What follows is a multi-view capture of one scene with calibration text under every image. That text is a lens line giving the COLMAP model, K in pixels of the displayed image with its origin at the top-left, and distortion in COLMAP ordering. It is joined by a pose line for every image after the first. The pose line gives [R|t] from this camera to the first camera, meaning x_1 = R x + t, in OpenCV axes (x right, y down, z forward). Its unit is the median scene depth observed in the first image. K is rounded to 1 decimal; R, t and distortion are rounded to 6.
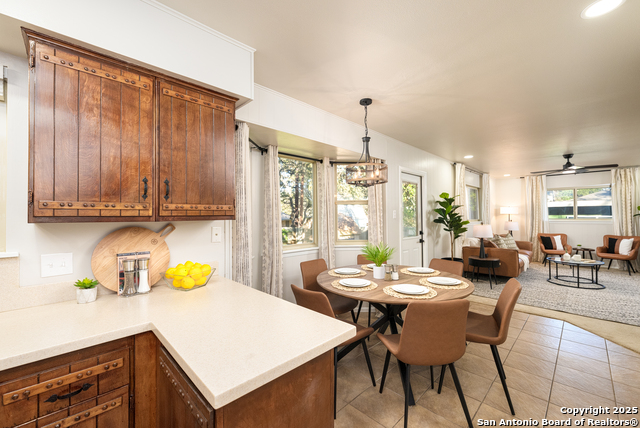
lens RADIAL K [[261.0, 0, 318.1], [0, 261.0, 213.8], [0, 0, 1]] dist [-0.001233, 0.000048]
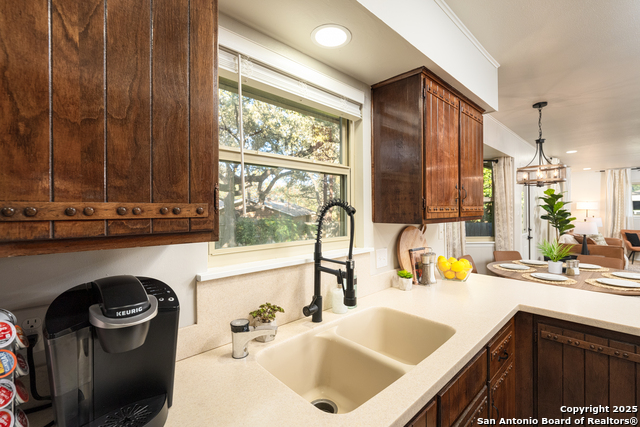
lens RADIAL K [[285.3, 0, 320.5], [0, 285.3, 212.8], [0, 0, 1]] dist [0.001118, 0.000606]
pose [[0.999942, -0.003291, -0.010214, -0.360536], [0.003441, 0.999887, 0.014627, -0.008534], [0.010165, -0.014661, 0.999841, -0.083612]]
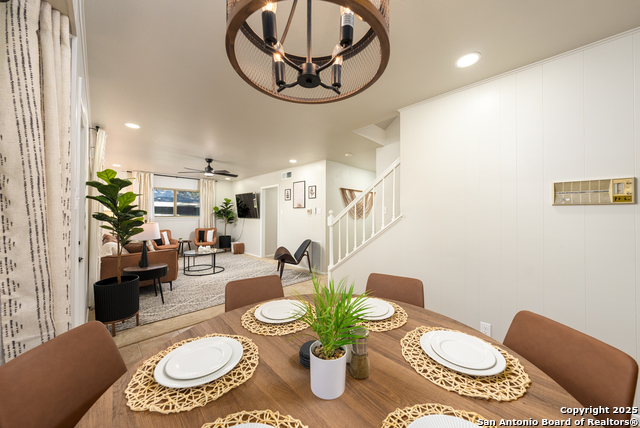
lens RADIAL K [[221.3, 0, 318.5], [0, 221.3, 214.9], [0, 0, 1]] dist [0.001762, 0.000110]
pose [[-0.020019, 0.007901, 0.999768, -0.019119], [-0.011481, 0.999901, -0.008132, 0.019549], [-0.999734, -0.011641, -0.019926, 0.527862]]
